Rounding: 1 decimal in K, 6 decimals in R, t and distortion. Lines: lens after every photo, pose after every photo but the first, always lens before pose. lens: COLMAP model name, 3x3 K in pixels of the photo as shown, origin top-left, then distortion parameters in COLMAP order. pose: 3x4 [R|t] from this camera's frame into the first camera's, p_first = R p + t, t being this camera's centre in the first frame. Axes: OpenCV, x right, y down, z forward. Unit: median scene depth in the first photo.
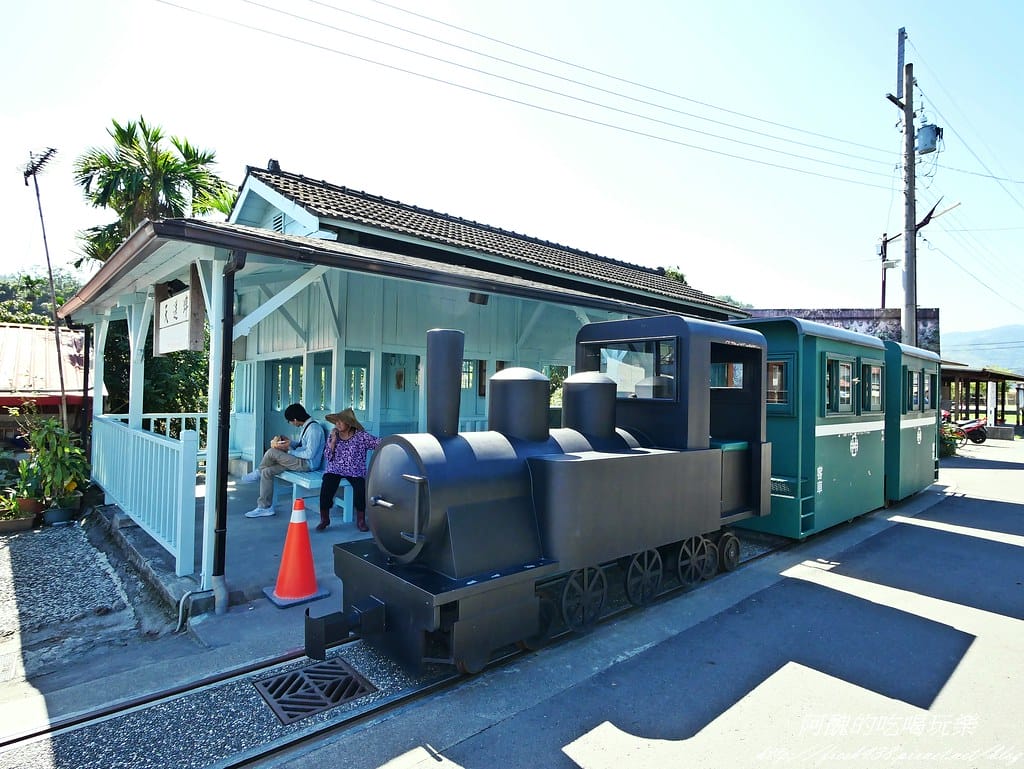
lens RADIAL K [[559.9, 0, 512.0], [0, 559.9, 384.5], [0, 0, 1]] dist [-0.001114, -0.000028]
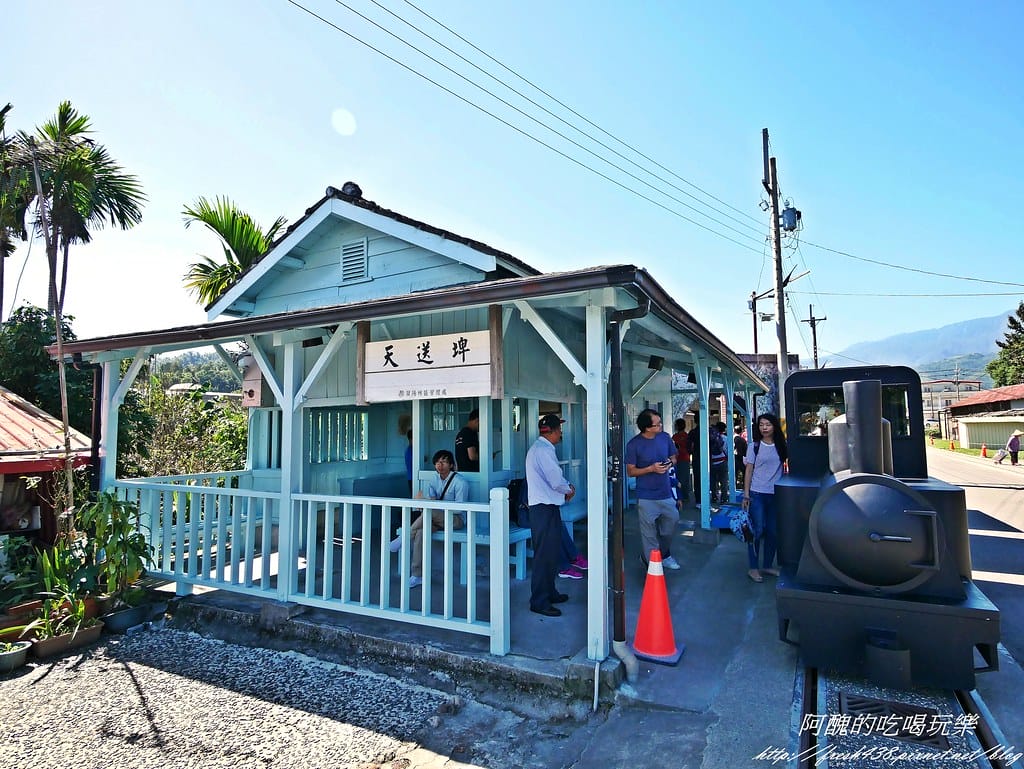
lens RADIAL K [[574.8, 0, 512.0], [0, 574.8, 384.5], [0, 0, 1]] dist [0.005309, 0.001055]
pose [[0.940068, -0.001923, 0.340983, -0.268265], [0.024626, 0.997756, -0.062267, -0.007916], [-0.340098, 0.066932, 0.938005, 0.034460]]
